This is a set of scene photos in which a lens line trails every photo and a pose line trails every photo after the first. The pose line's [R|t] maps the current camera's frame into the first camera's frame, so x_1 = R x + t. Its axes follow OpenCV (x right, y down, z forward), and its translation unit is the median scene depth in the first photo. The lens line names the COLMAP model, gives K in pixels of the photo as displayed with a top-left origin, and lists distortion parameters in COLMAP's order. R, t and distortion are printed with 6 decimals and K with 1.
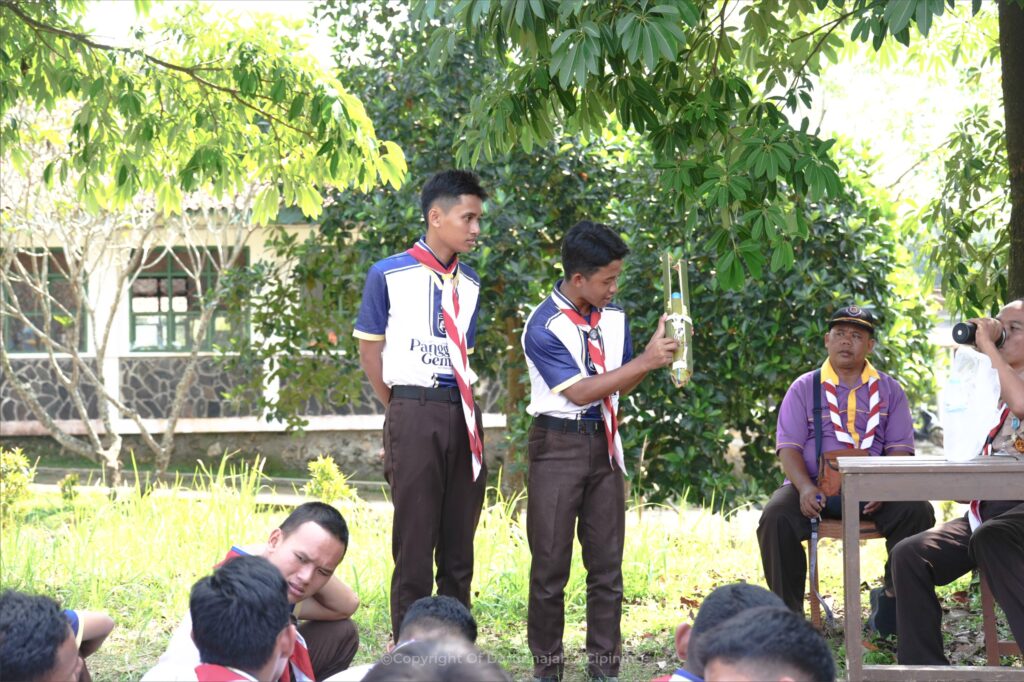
lens RADIAL K [[1457.3, 0, 512.0], [0, 1457.3, 341.0], [0, 0, 1]] dist [0.004830, 0.062936]
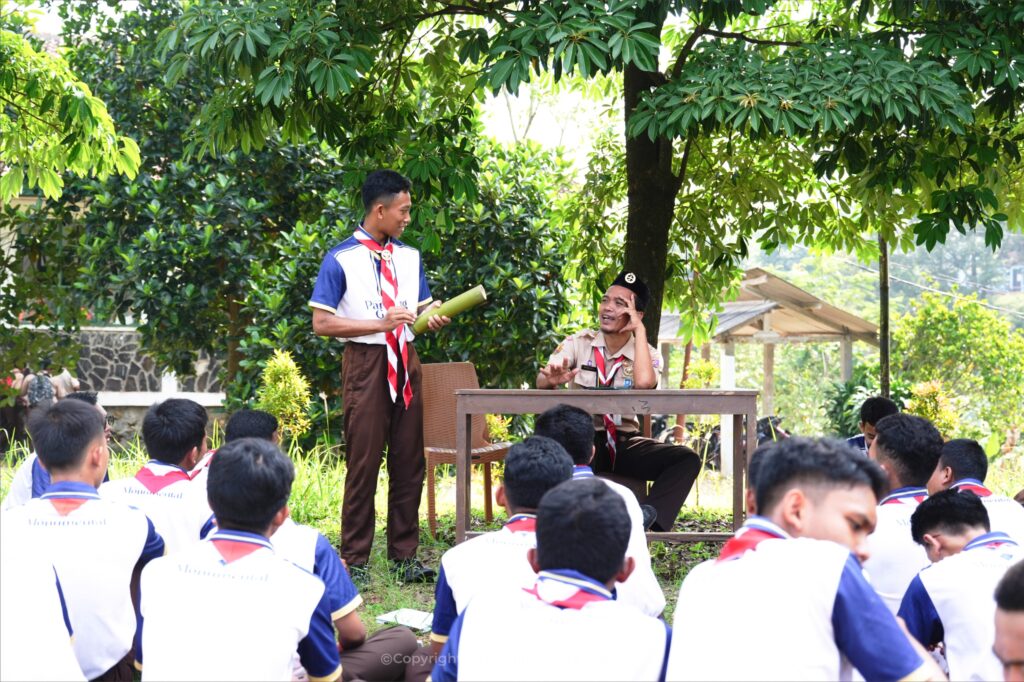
lens RADIAL K [[1457.3, 0, 512.0], [0, 1457.3, 341.0], [0, 0, 1]] dist [0.004830, 0.062936]
pose [[0.981995, 0.027330, 0.186917, 0.003291], [-0.029300, 0.999540, 0.007782, 0.005164], [-0.186618, -0.013119, 0.982345, -0.114740]]
